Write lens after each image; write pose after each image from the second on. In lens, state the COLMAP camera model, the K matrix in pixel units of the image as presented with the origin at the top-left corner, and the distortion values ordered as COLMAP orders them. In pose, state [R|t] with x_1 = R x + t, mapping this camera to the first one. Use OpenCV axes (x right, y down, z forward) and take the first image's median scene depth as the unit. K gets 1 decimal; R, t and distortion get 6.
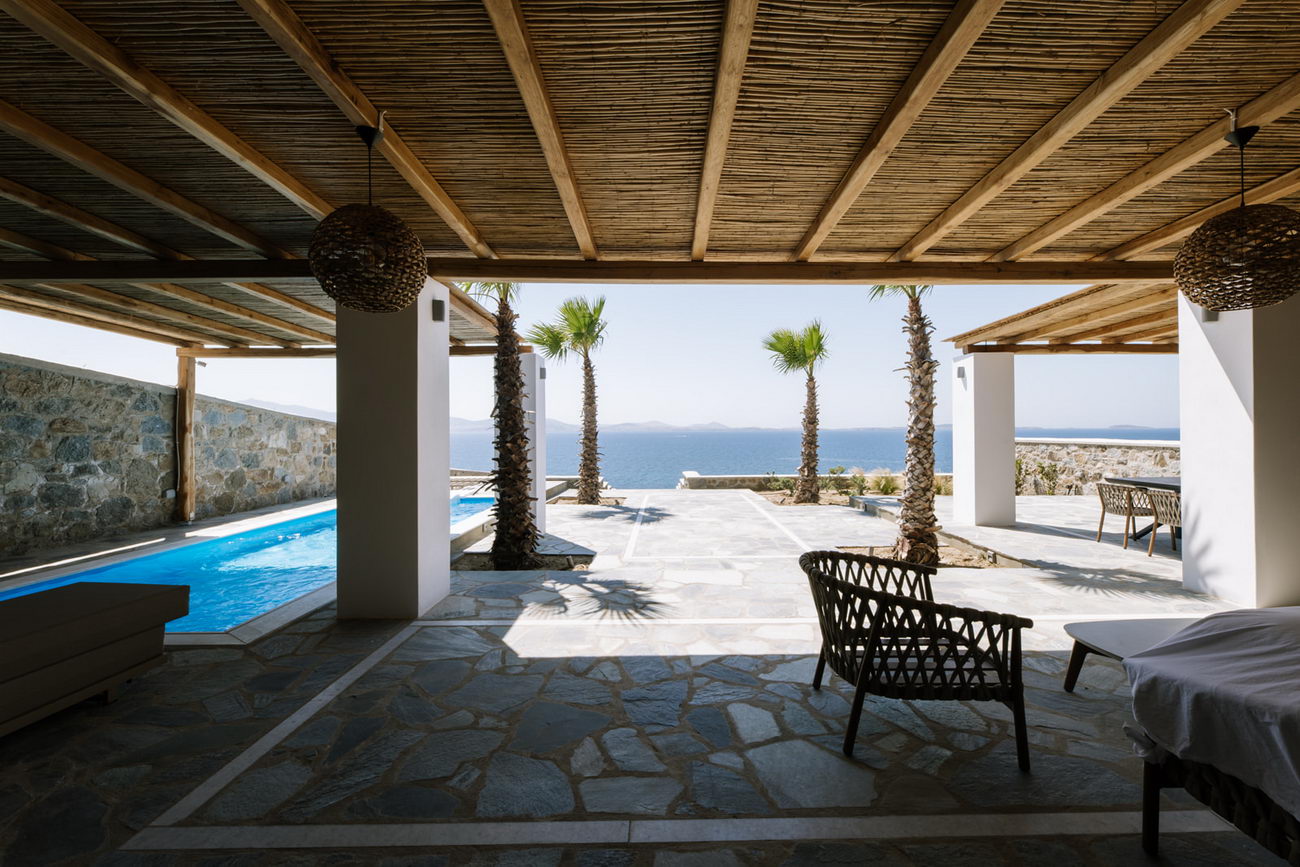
lens RADIAL K [[550.1, 0, 664.9], [0, 550.1, 430.8], [0, 0, 1]] dist [0.001754, 0.000441]
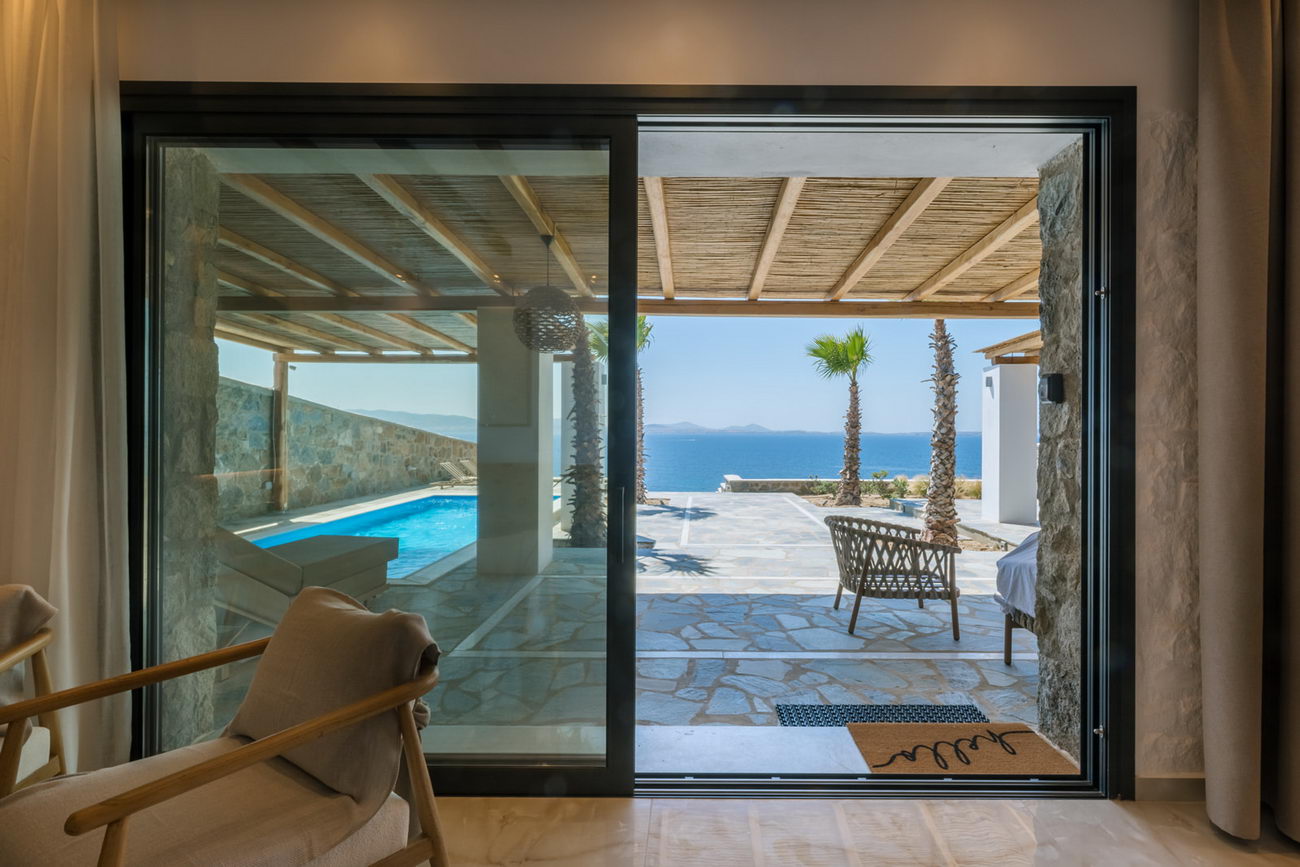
lens RADIAL K [[584.3, 0, 696.9], [0, 584.3, 436.4], [0, 0, 1]] dist [0.000061, 0.000098]
pose [[0.999894, 0.010126, -0.010439, -0.028601], [-0.010069, 0.999935, 0.005436, 0.000877], [0.010493, -0.005330, 0.999931, -0.189560]]
